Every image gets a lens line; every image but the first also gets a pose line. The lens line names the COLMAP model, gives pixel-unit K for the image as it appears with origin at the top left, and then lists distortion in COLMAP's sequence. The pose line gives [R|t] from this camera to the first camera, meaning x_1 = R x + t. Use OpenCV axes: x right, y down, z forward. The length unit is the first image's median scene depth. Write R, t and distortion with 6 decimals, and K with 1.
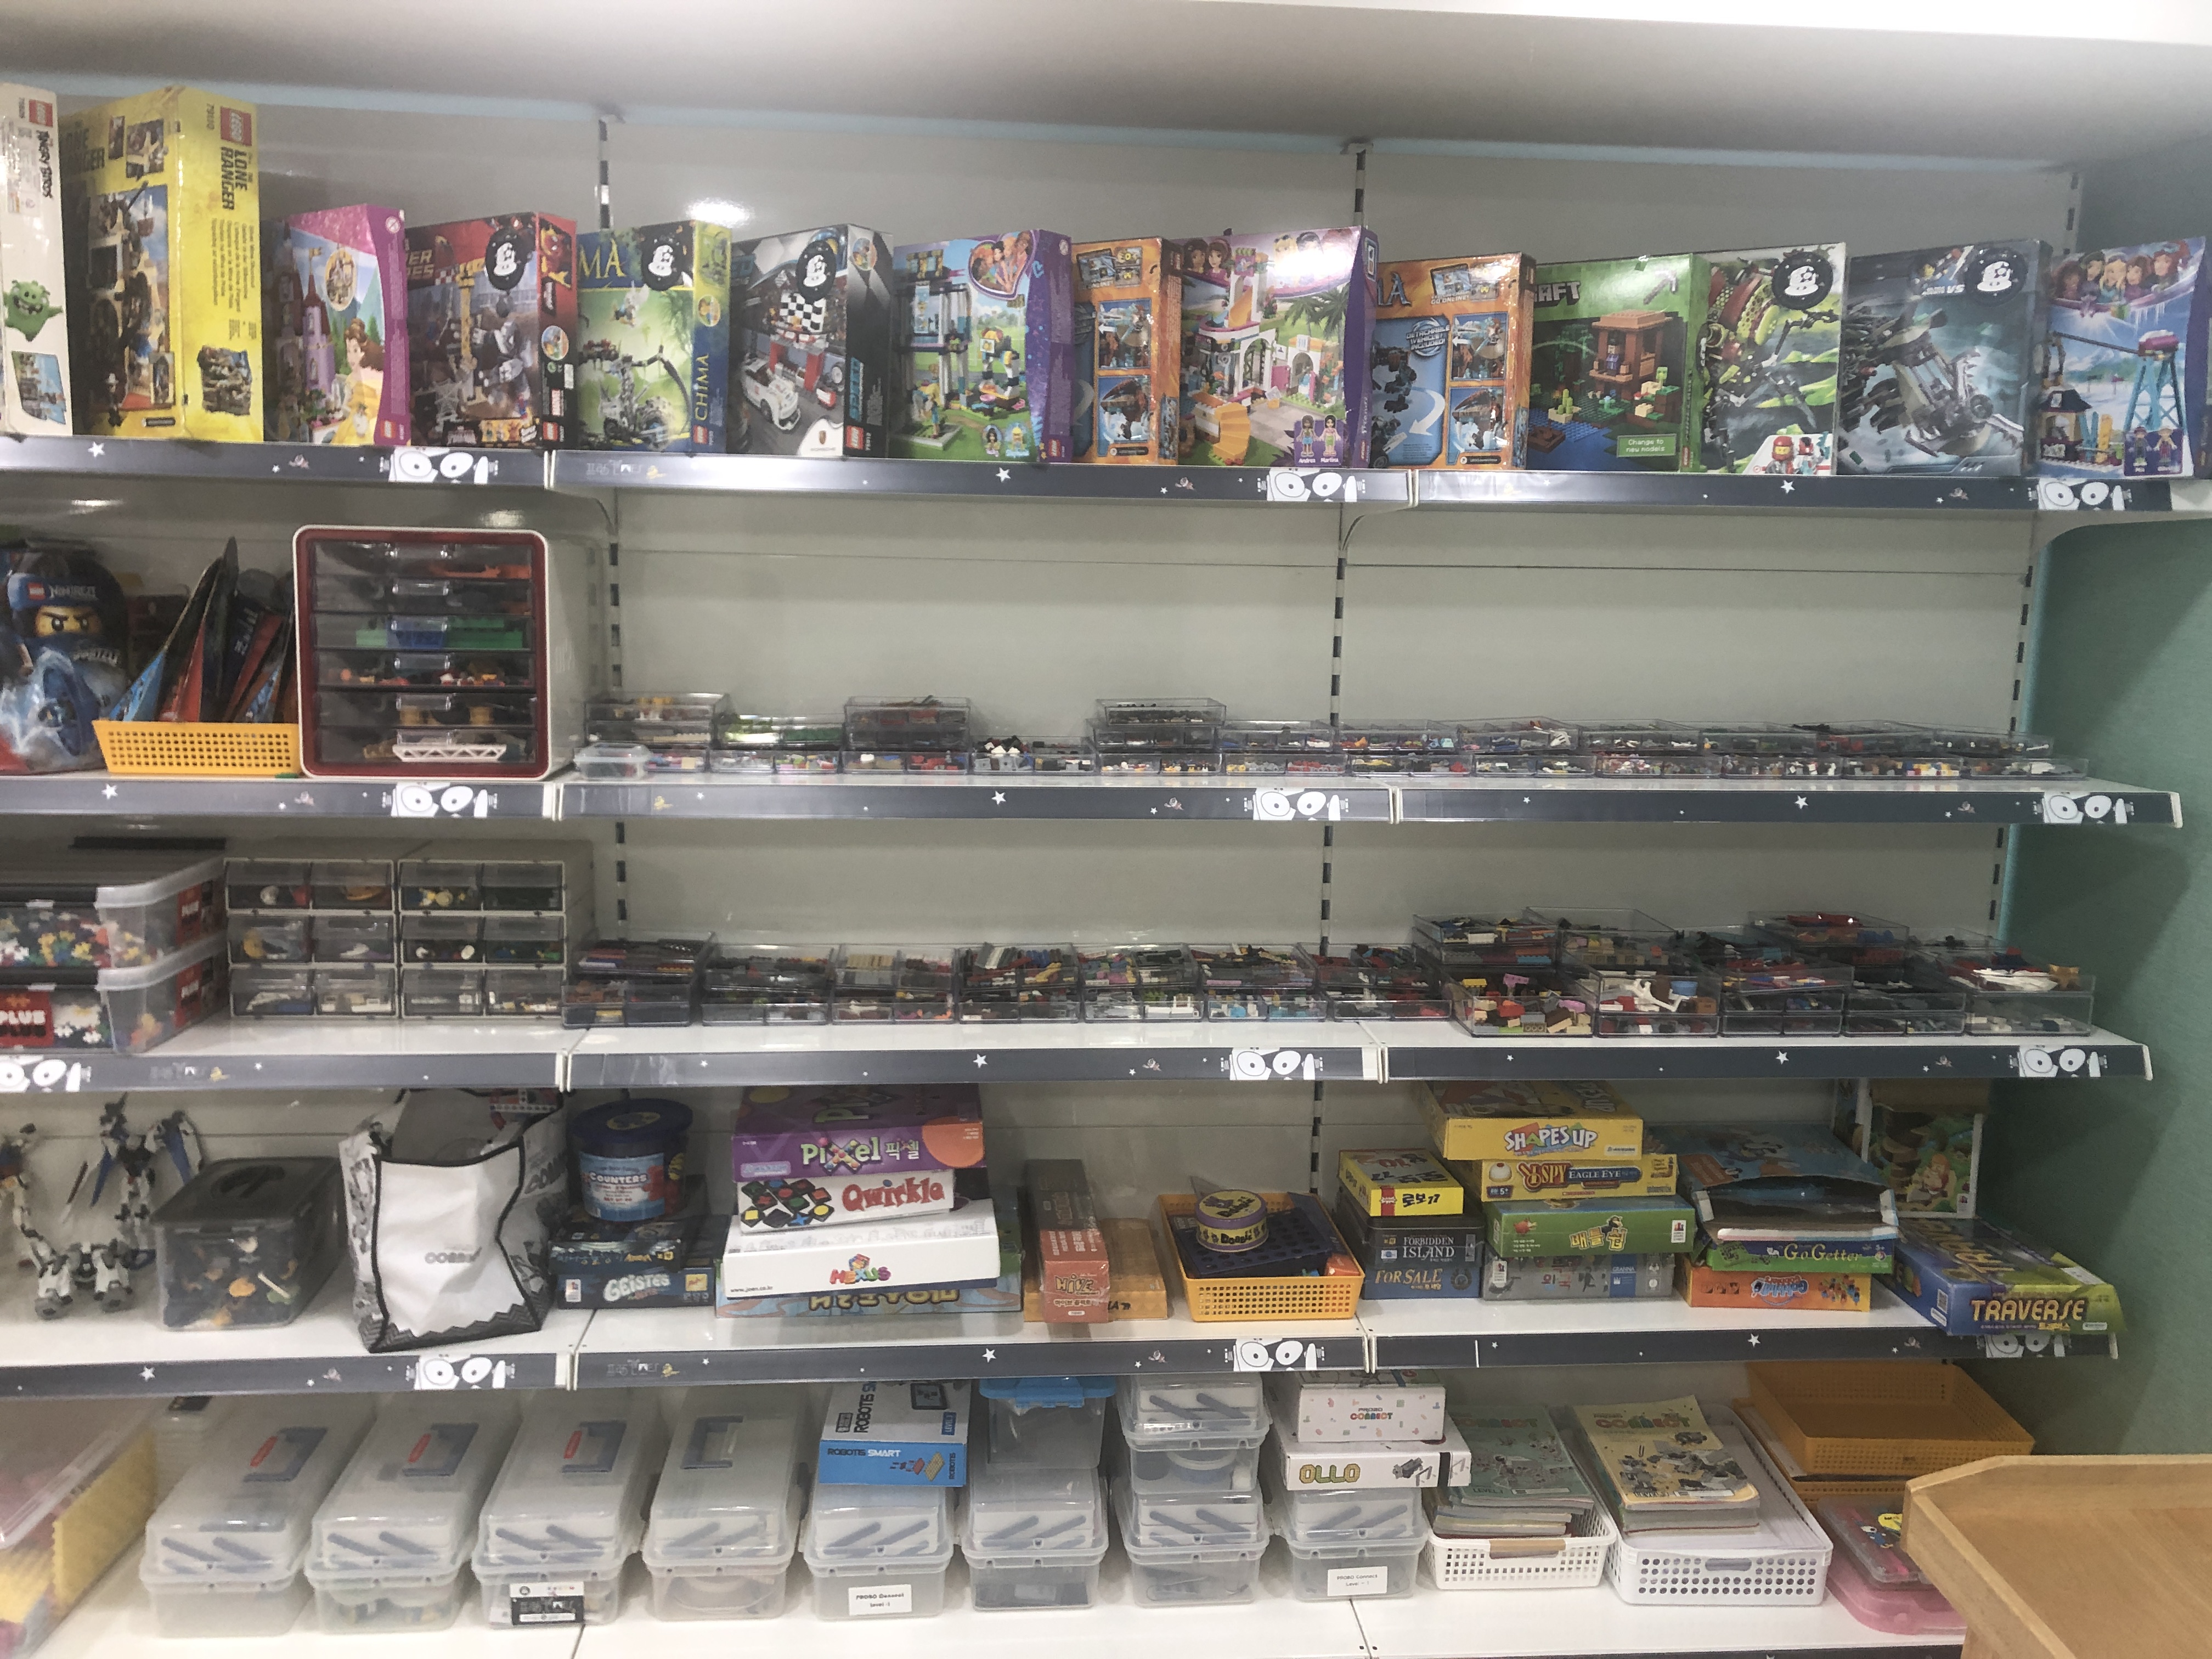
lens RADIAL K [[1813.5, 0, 1106.0], [0, 1813.5, 829.5], [0, 0, 1]] dist [-0.062485, 0.204203]
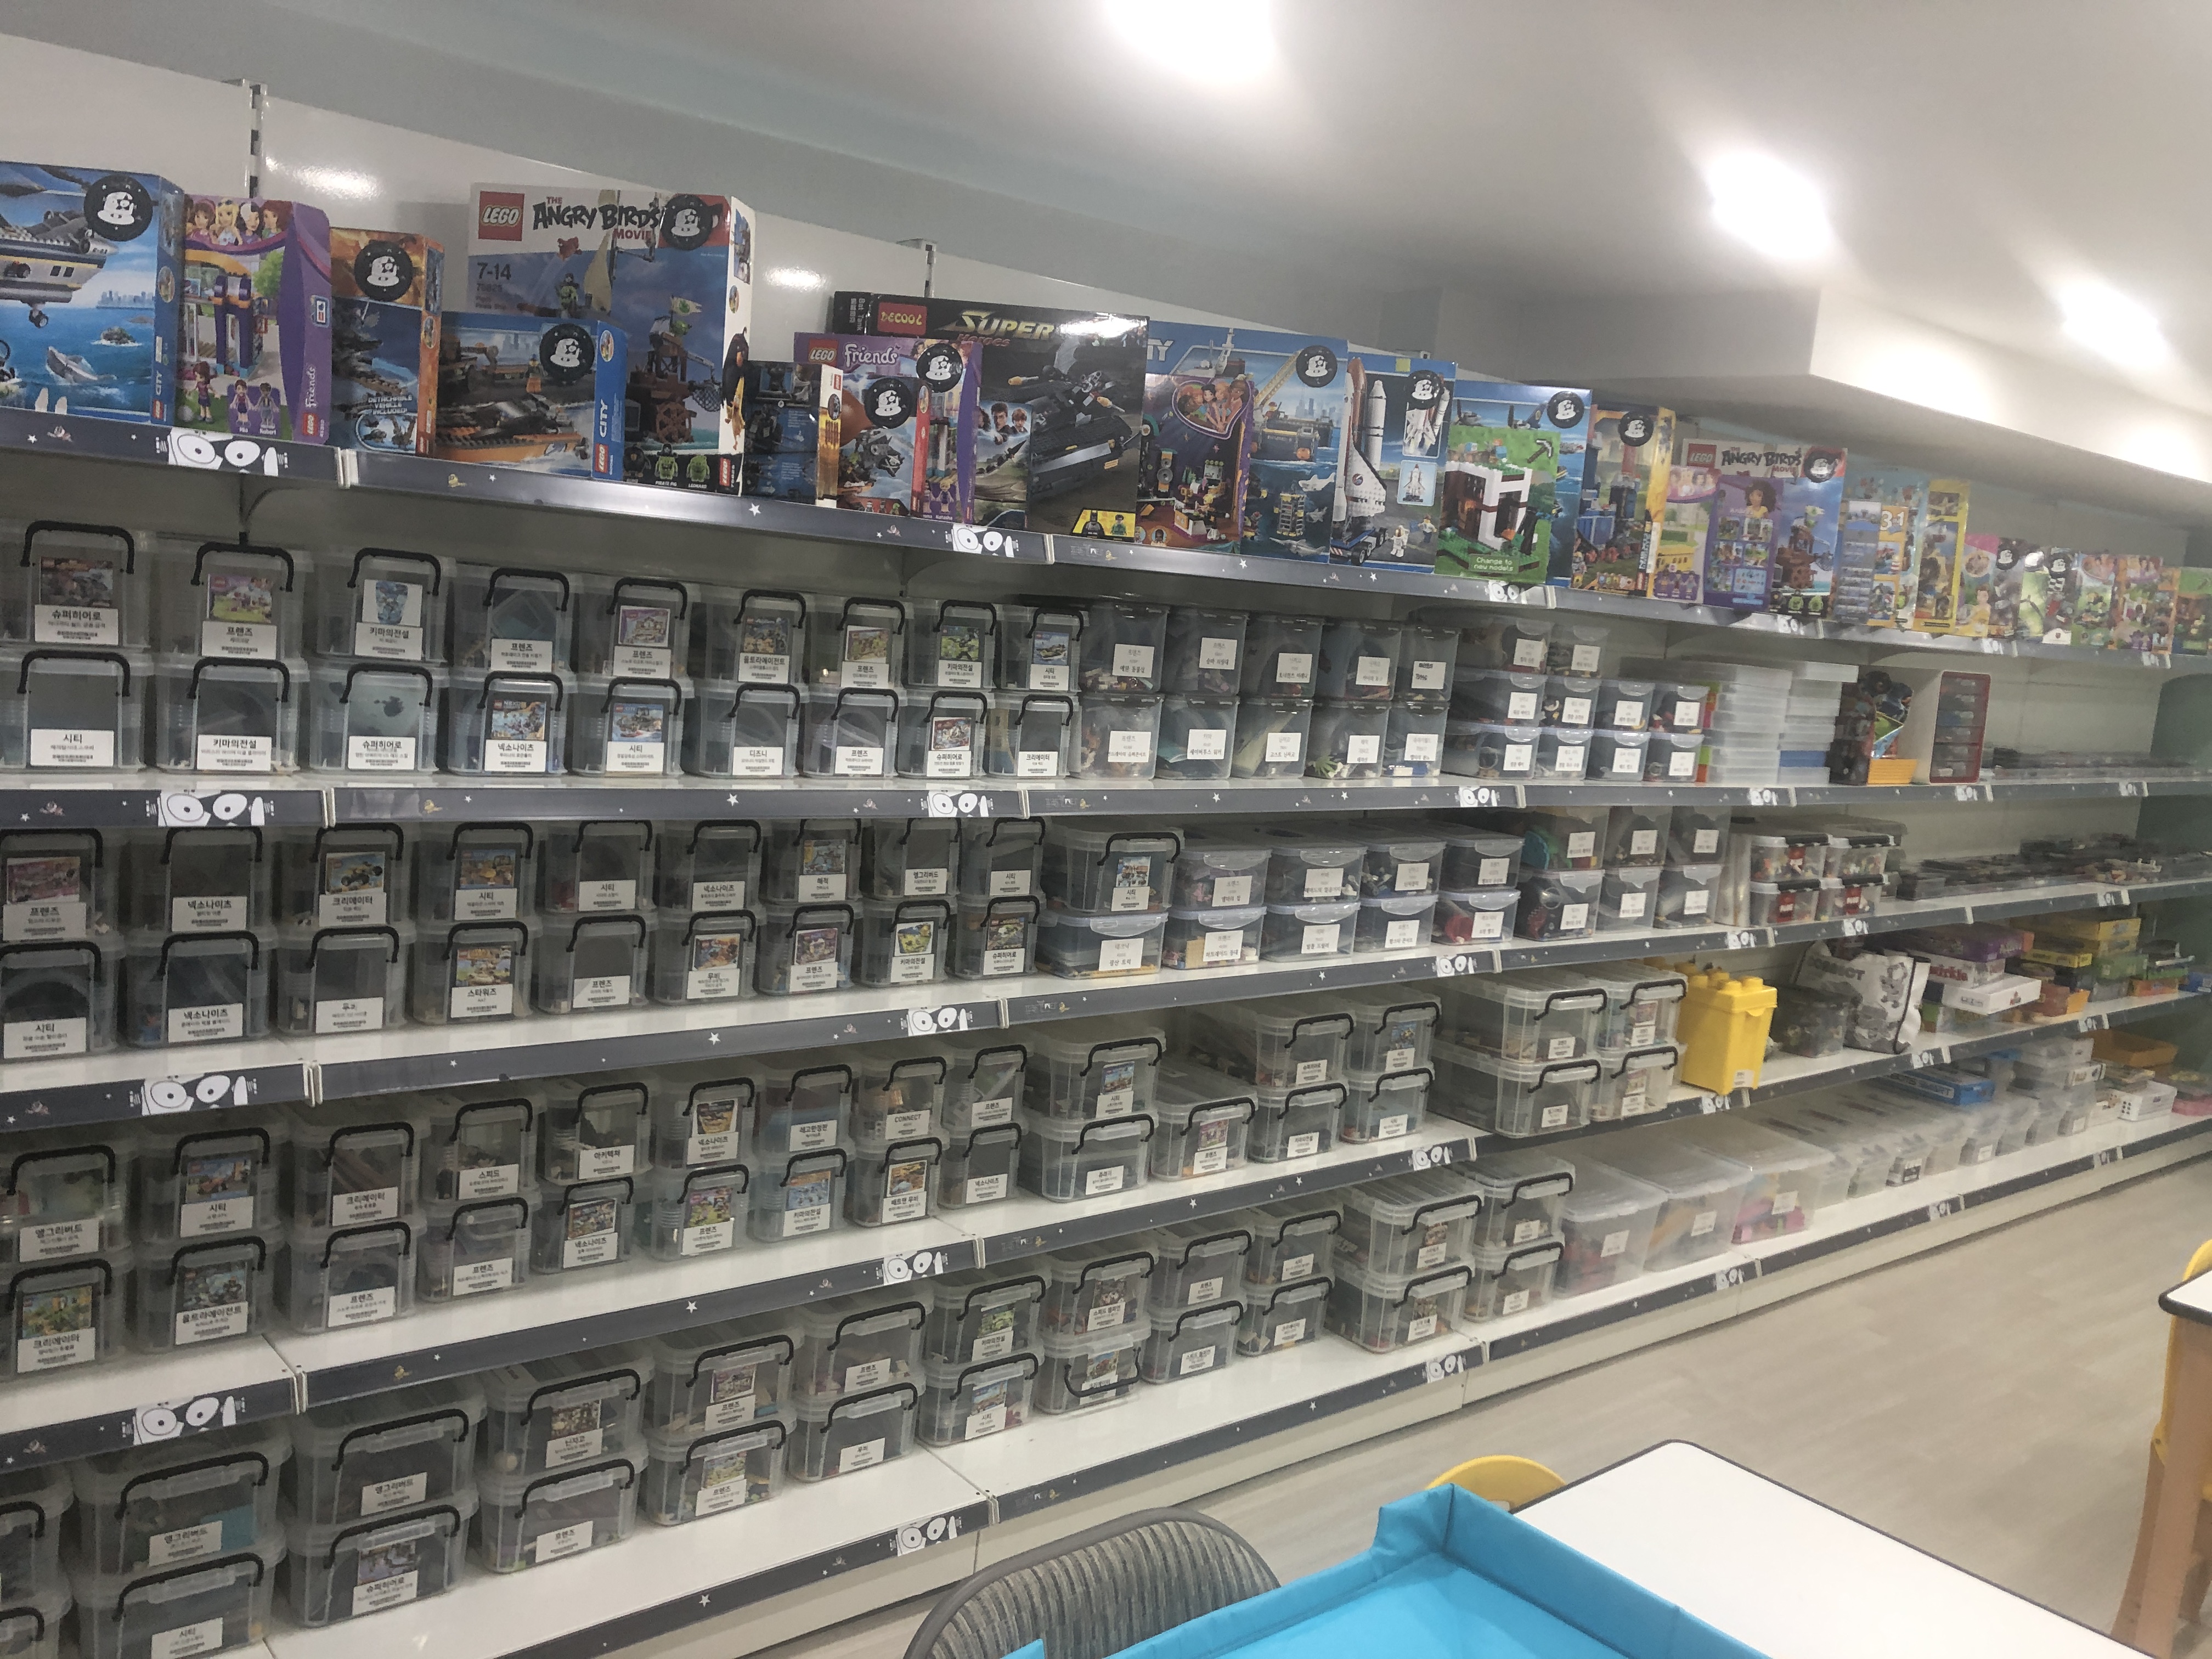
lens RADIAL K [[1813.5, 0, 1106.0], [0, 1813.5, 829.5], [0, 0, 1]] dist [-0.062485, 0.204203]
pose [[0.825753, -0.021050, 0.563639, -0.527441], [0.019160, 0.999773, 0.009268, -0.002673], [-0.563707, 0.003146, 0.825969, -0.049881]]
